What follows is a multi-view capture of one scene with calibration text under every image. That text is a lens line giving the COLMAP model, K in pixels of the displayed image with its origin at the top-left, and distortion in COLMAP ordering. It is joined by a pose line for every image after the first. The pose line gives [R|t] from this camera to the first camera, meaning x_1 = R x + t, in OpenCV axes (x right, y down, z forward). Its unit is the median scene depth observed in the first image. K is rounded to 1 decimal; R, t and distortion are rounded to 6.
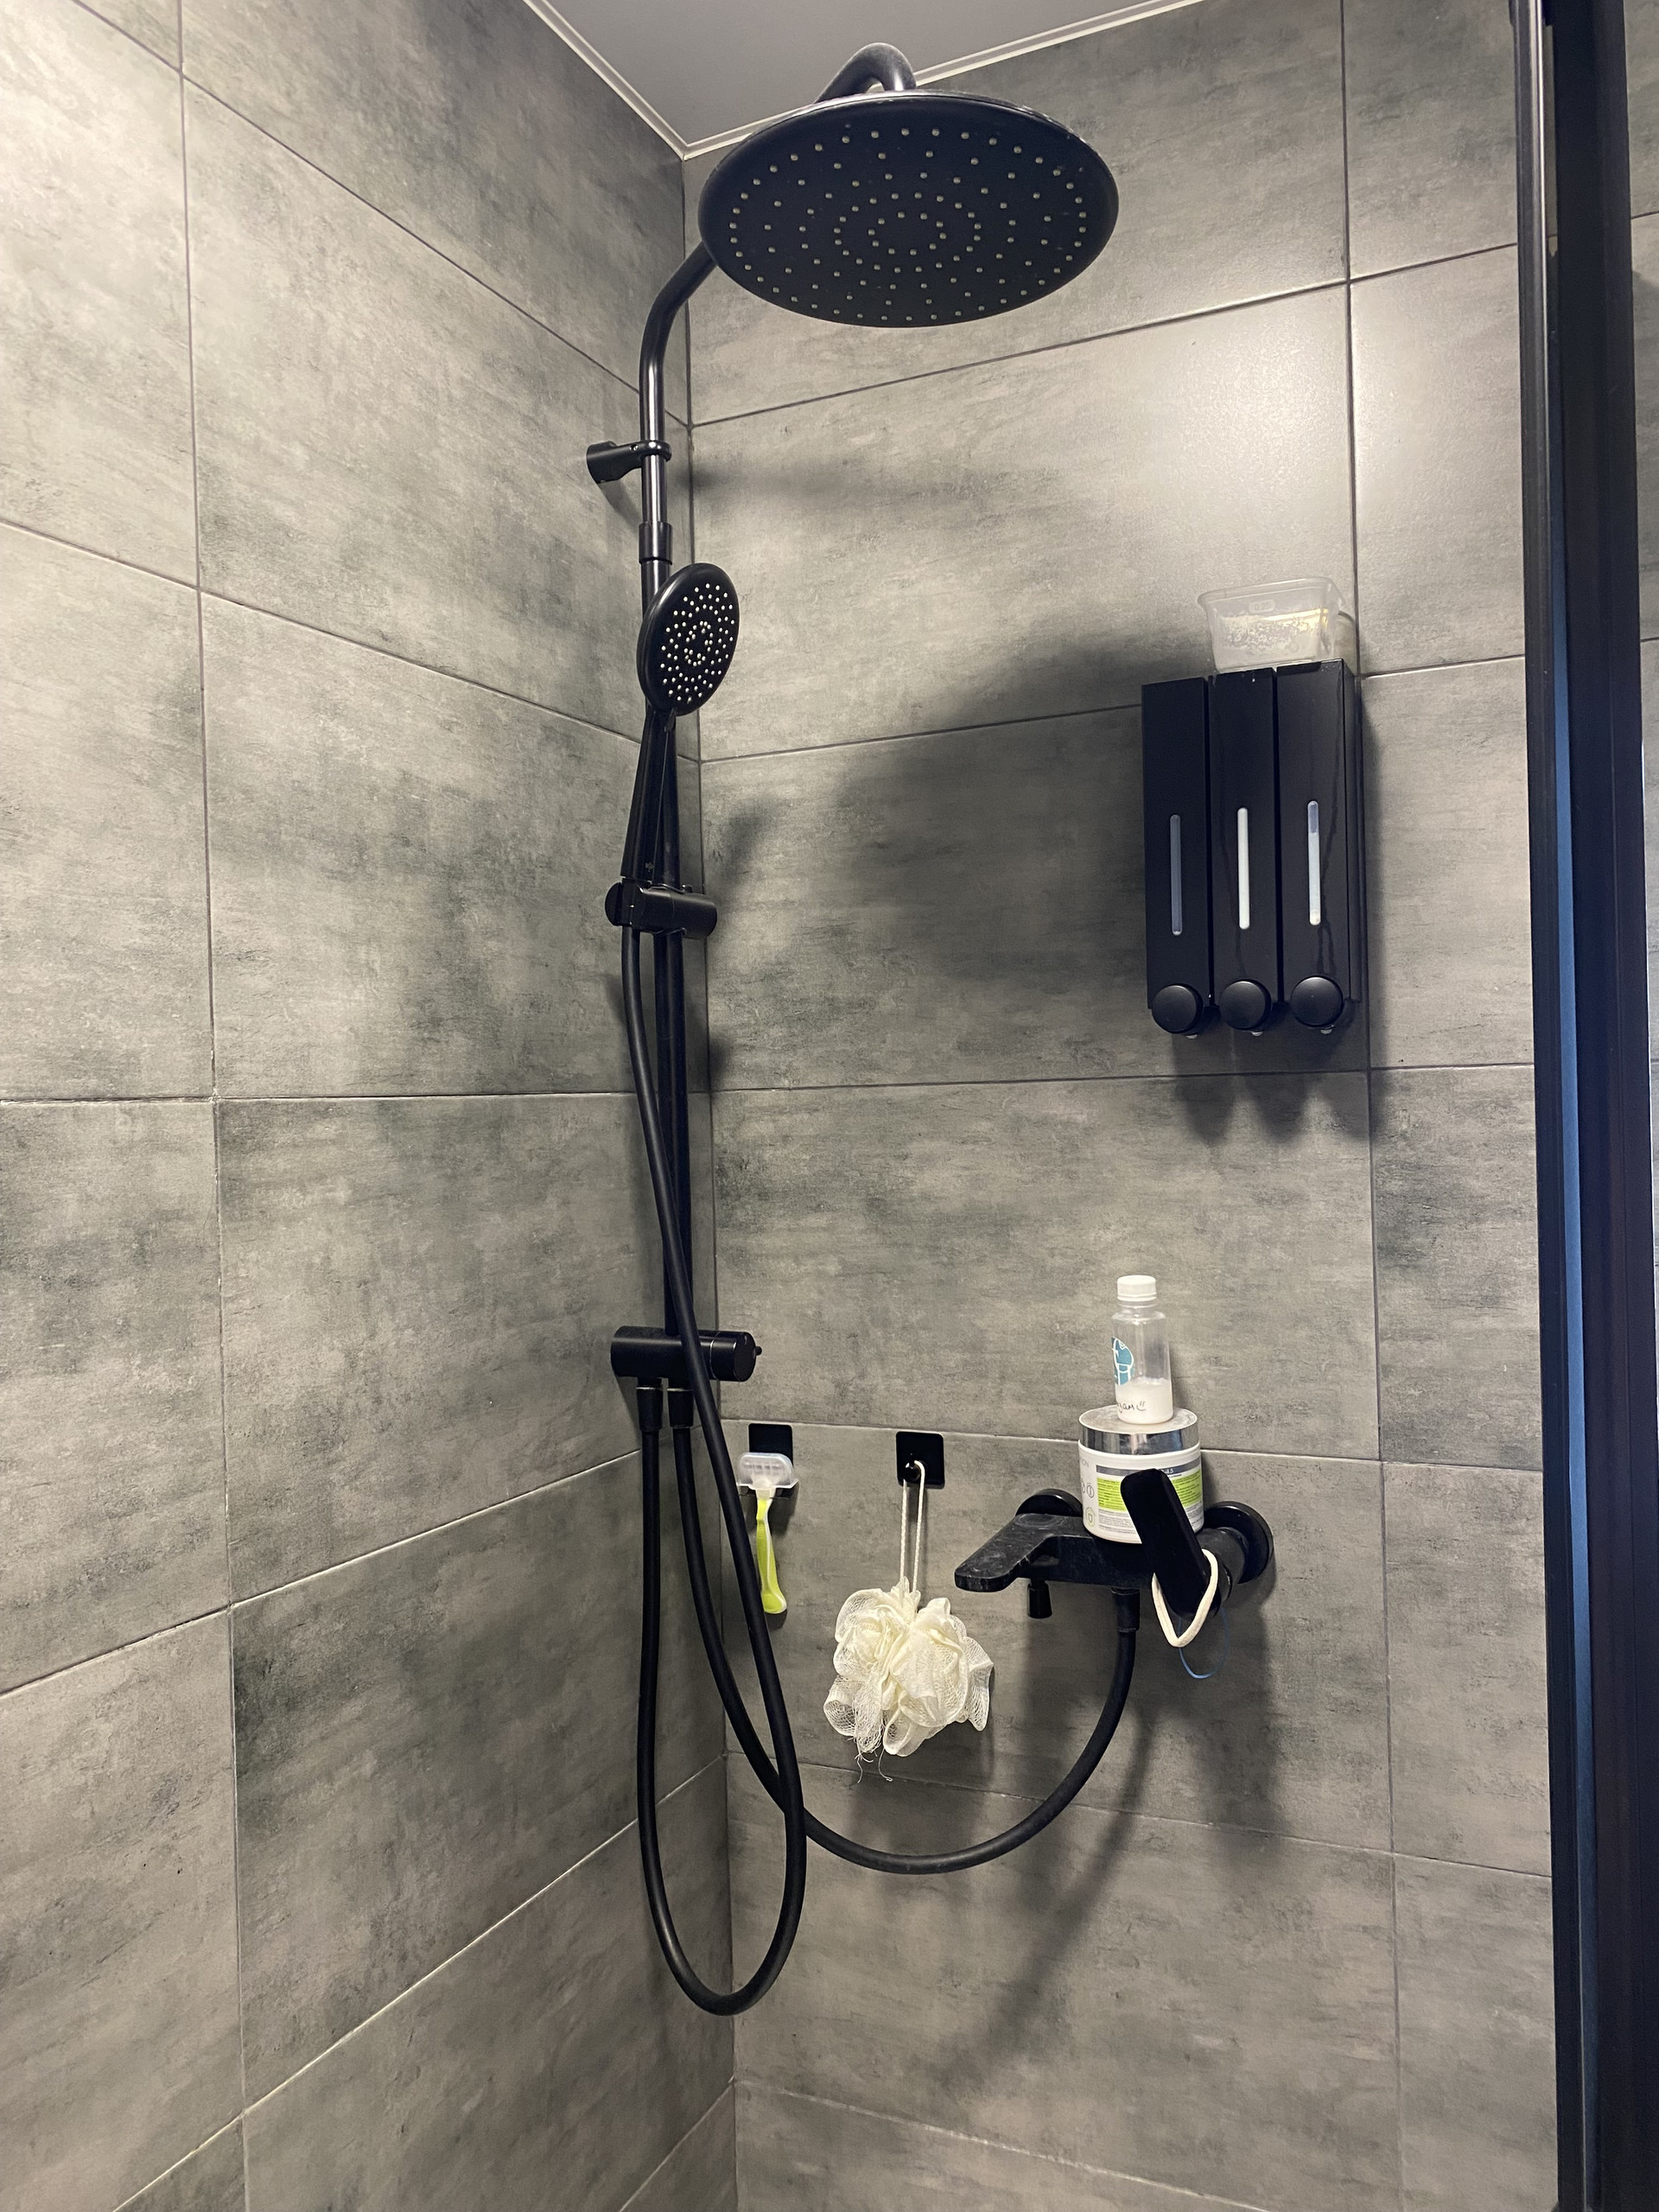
lens RADIAL K [[1672.7, 0, 834.0], [0, 1672.7, 1102.1], [0, 0, 1]] dist [0.025895, -0.030422]
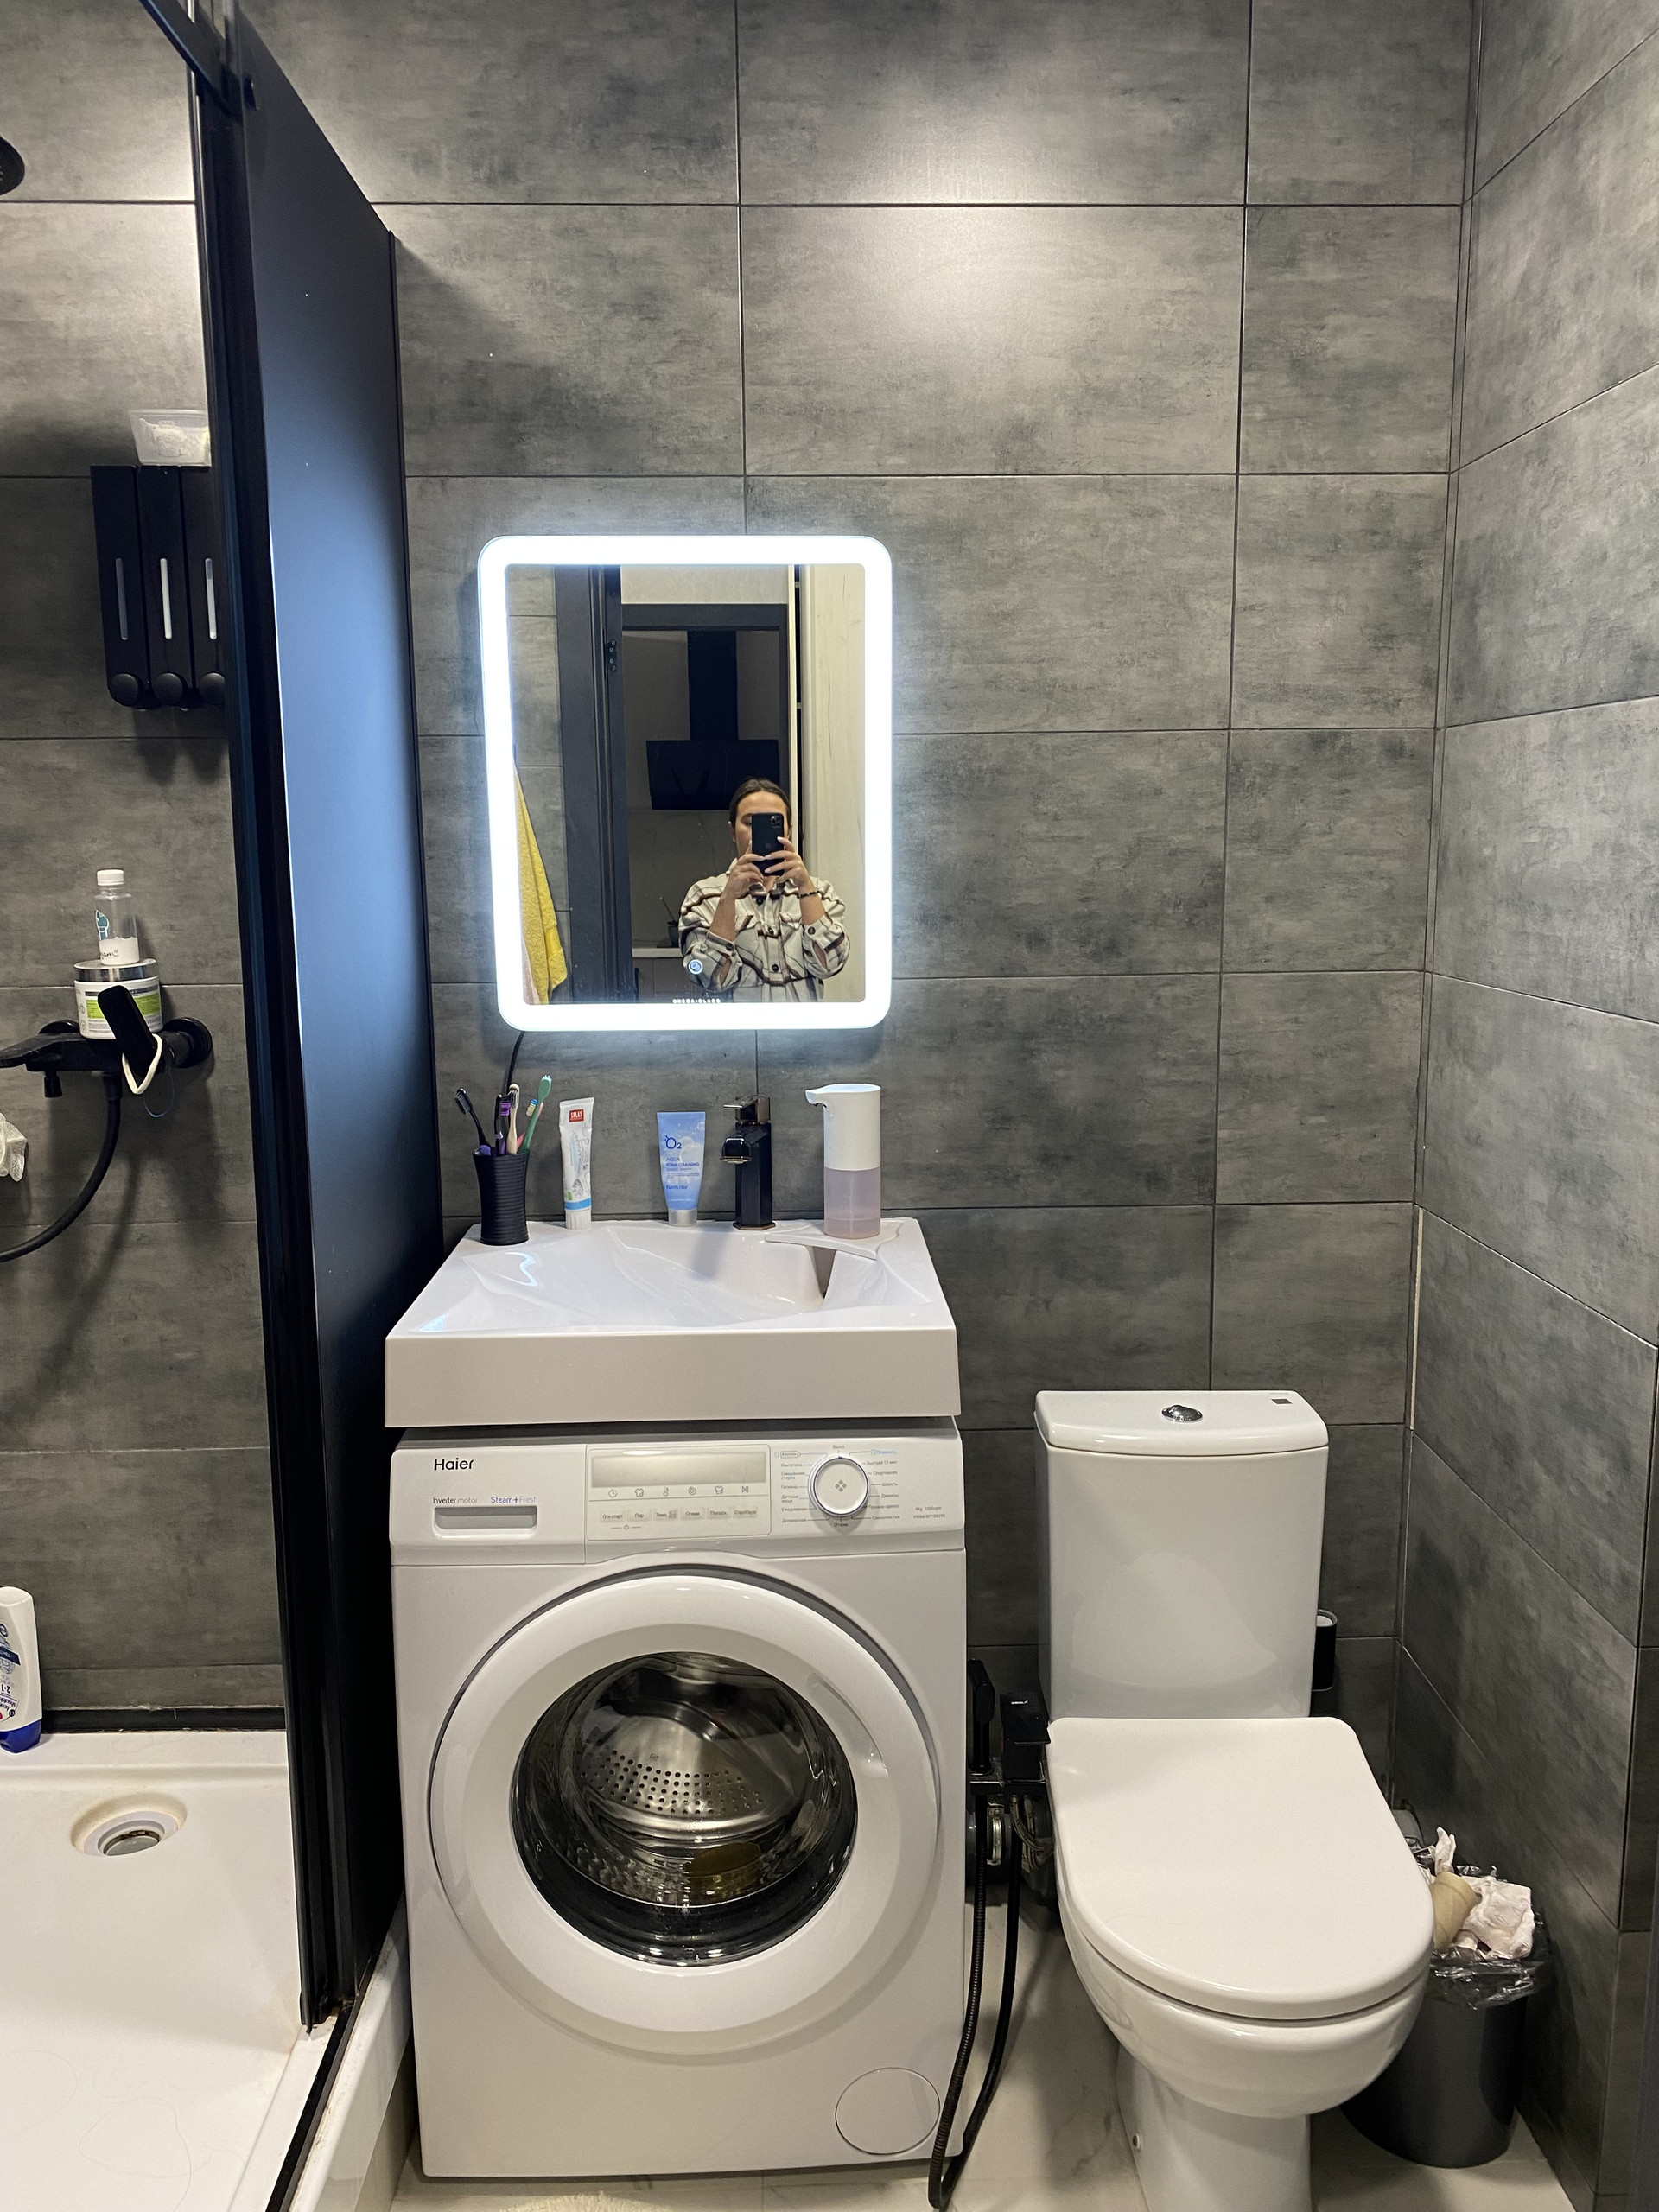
lens RADIAL K [[1672.7, 0, 784.7], [0, 1672.7, 1093.2], [0, 0, 1]] dist [0.025895, -0.030422]
pose [[0.894043, -0.055055, 0.444585, 0.037750], [-0.015790, 0.987930, 0.154092, 0.057562], [-0.447703, -0.144785, 0.882383, -0.626995]]
